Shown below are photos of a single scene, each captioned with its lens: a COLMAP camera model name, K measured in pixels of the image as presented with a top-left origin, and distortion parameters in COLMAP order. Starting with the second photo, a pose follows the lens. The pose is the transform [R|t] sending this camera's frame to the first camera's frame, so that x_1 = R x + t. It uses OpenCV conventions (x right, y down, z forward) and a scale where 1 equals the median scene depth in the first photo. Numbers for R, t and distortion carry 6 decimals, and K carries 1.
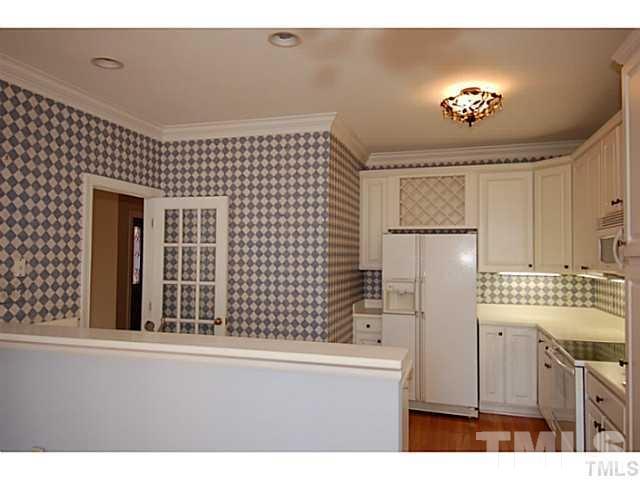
lens RADIAL K [[475.0, 0, 320.0], [0, 475.0, 240.0], [0, 0, 1]] dist [0.175528, -0.001037]
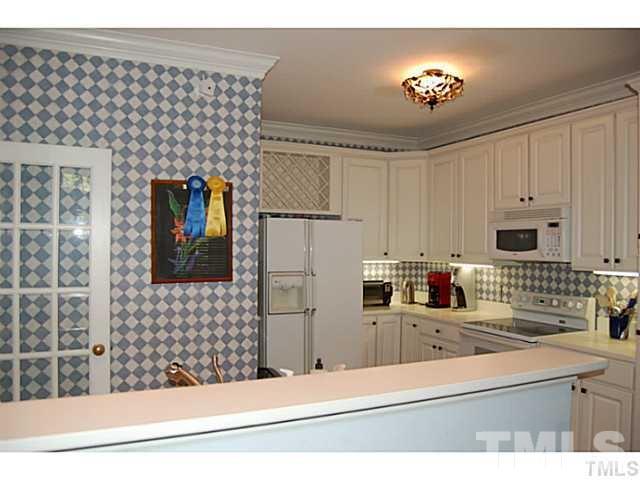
lens RADIAL K [[525.8, 0, 319.9], [0, 525.8, 247.6], [0, 0, 1]] dist [0.003470, 0.001916]
pose [[0.754123, -0.004580, 0.656718, -0.441247], [-0.022128, 0.999231, 0.032379, 0.007871], [-0.656361, -0.038950, 0.753441, 0.297385]]
